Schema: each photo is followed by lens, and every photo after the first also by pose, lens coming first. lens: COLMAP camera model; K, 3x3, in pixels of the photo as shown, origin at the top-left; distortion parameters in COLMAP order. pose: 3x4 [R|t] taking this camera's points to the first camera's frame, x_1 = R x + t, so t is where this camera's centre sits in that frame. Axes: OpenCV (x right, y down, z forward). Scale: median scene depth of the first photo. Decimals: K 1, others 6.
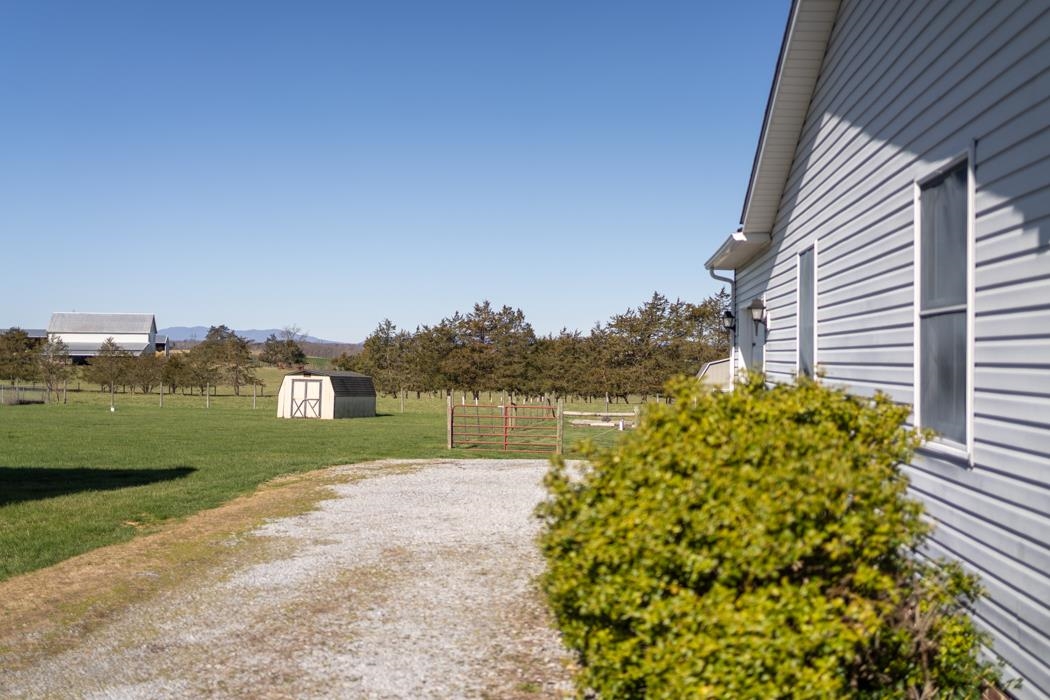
lens RADIAL K [[1082.8, 0, 528.9], [0, 1082.8, 351.5], [0, 0, 1]] dist [0.109993, 0.000000]
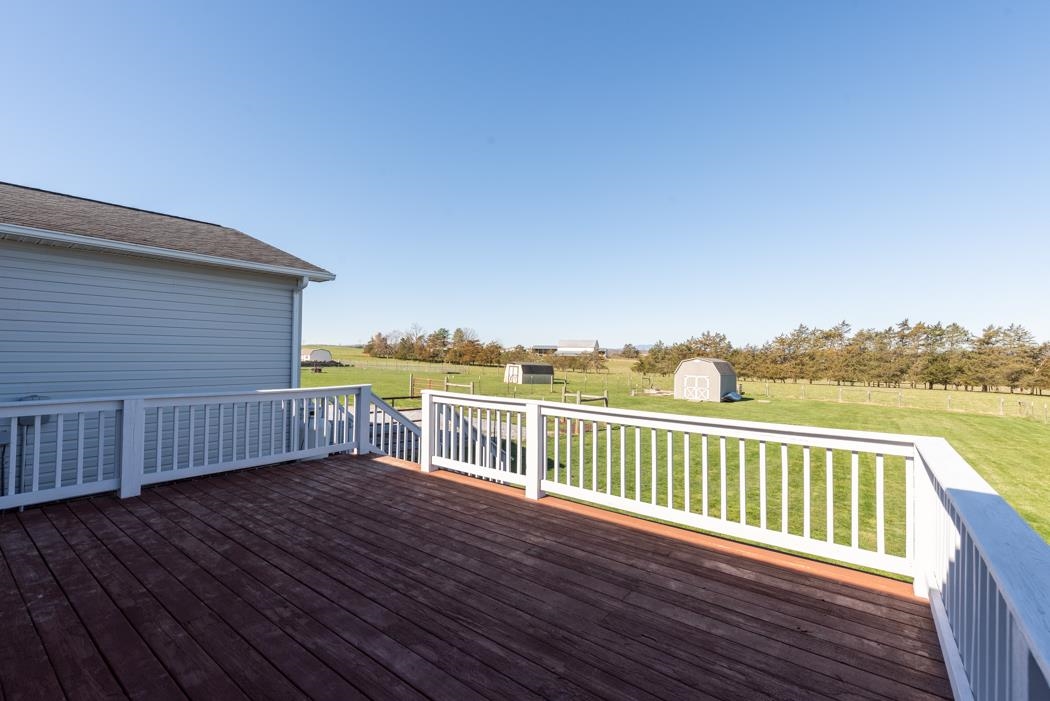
lens RADIAL K [[460.4, 0, 524.2], [0, 460.4, 342.9], [0, 0, 1]] dist [0.001204, -0.000557]
pose [[0.854957, -0.006453, -0.518659, 0.120283], [-0.007096, 0.999684, -0.024135, 0.000149], [0.518651, 0.024314, 0.854640, 0.074125]]
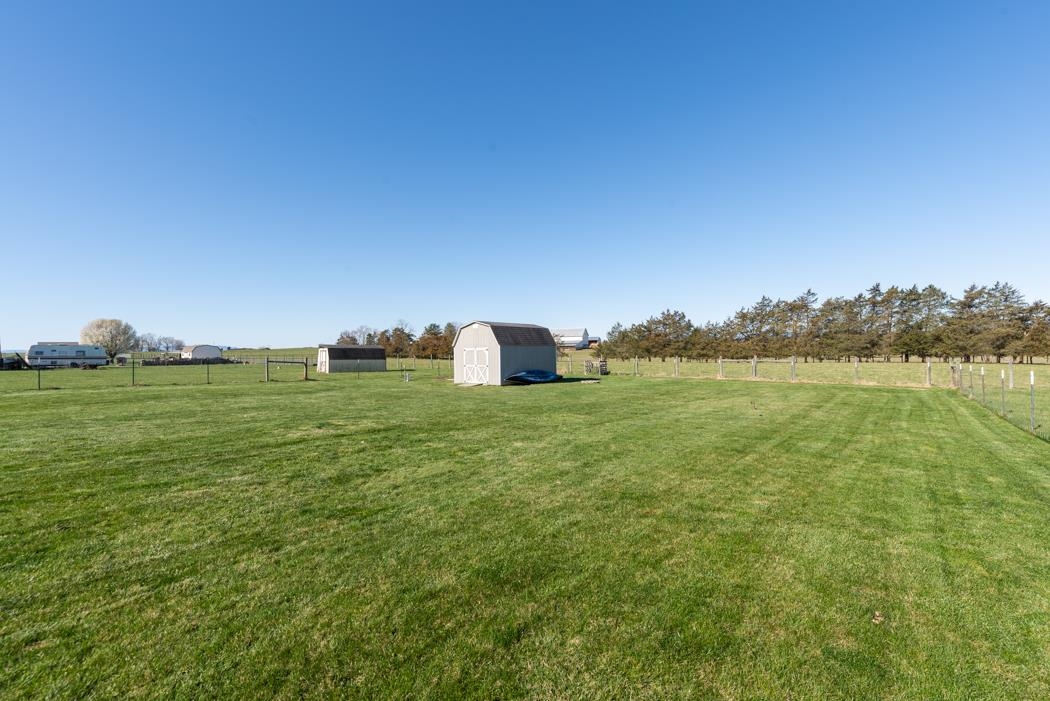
lens RADIAL K [[460.4, 0, 528.7], [0, 460.4, 345.8], [0, 0, 1]] dist [0.001204, -0.000557]
pose [[0.845804, -0.031053, -0.532590, 0.185379], [0.033822, 0.999417, -0.004559, 0.012599], [0.532421, -0.014158, 0.846361, 0.209596]]
